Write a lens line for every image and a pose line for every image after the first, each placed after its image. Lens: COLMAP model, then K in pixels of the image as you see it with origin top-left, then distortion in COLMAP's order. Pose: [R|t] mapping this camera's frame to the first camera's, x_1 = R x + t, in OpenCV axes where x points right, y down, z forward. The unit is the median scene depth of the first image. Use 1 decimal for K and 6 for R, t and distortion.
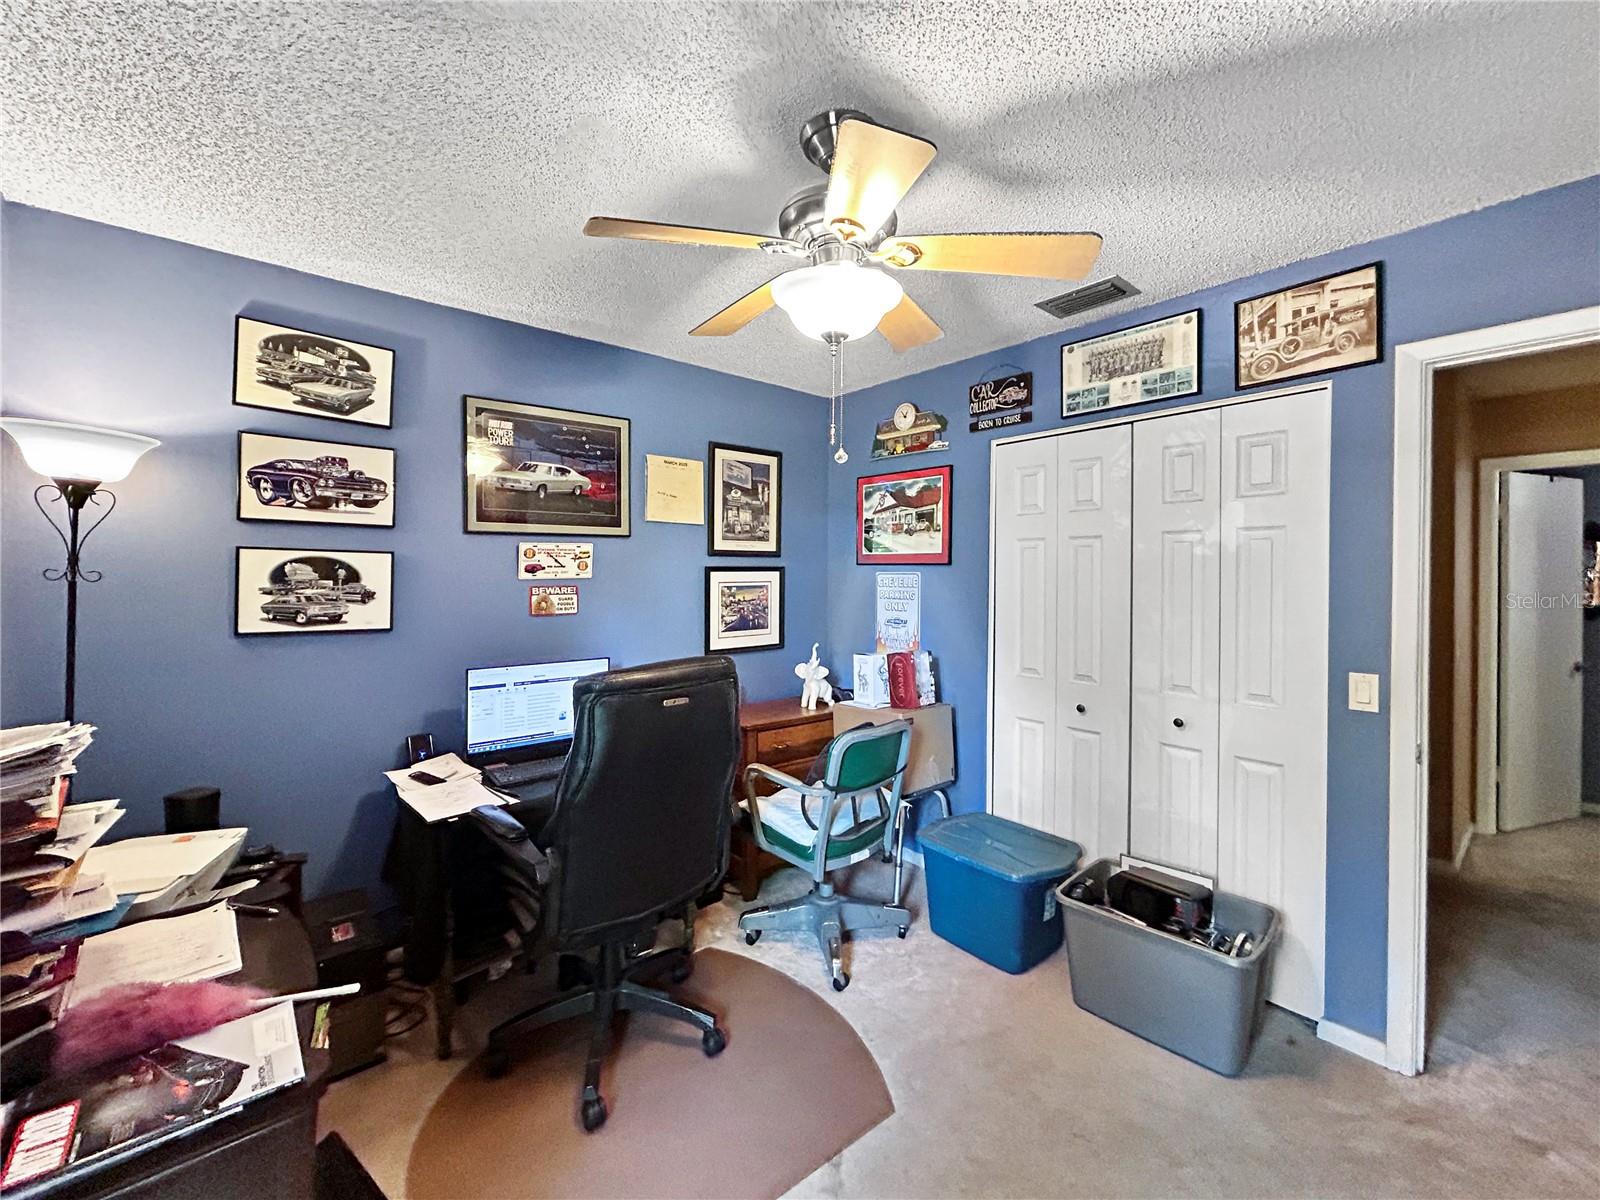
lens RADIAL K [[659.7, 0, 805.4], [0, 659.7, 586.8], [0, 0, 1]] dist [-0.002446, 0.001645]
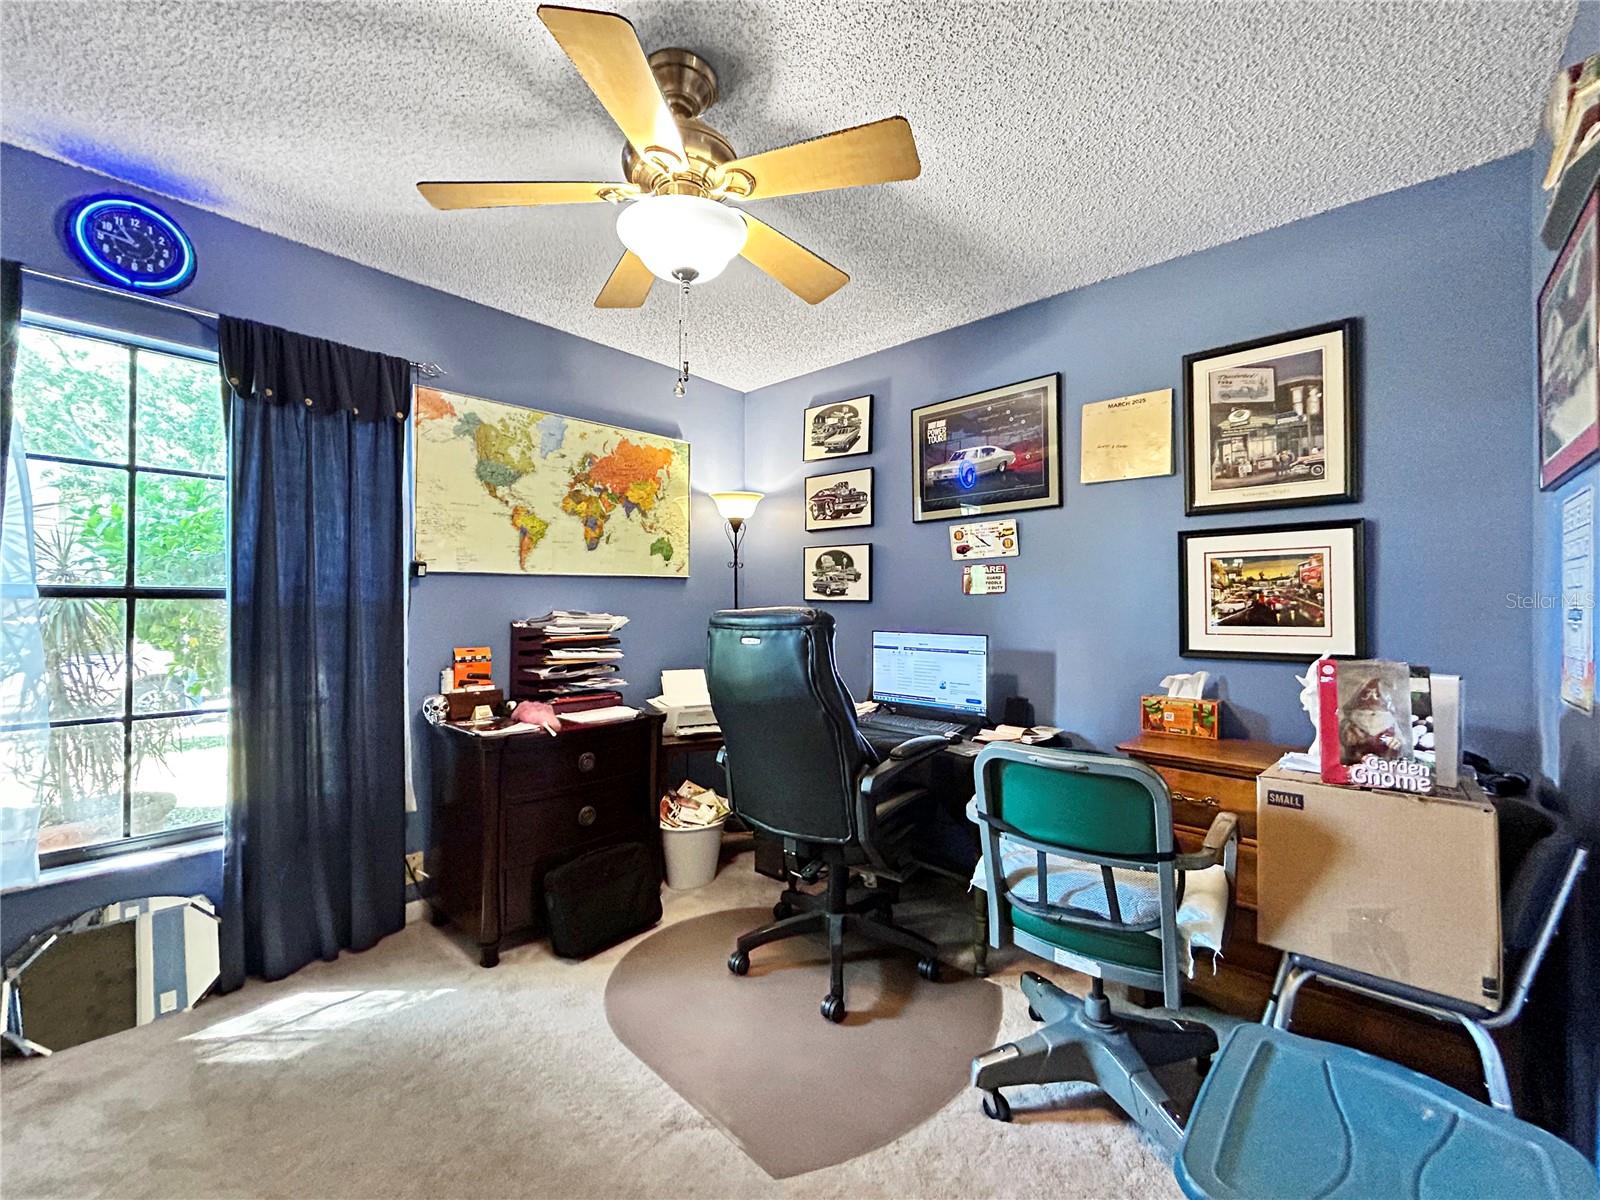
lens RADIAL K [[659.7, 0, 804.9], [0, 659.7, 605.1], [0, 0, 1]] dist [-0.002446, 0.001645]
pose [[0.129302, -0.004793, -0.991594, 0.599024], [-0.019931, 0.999774, -0.007431, 0.073809], [0.991405, 0.020724, 0.129177, 0.595462]]
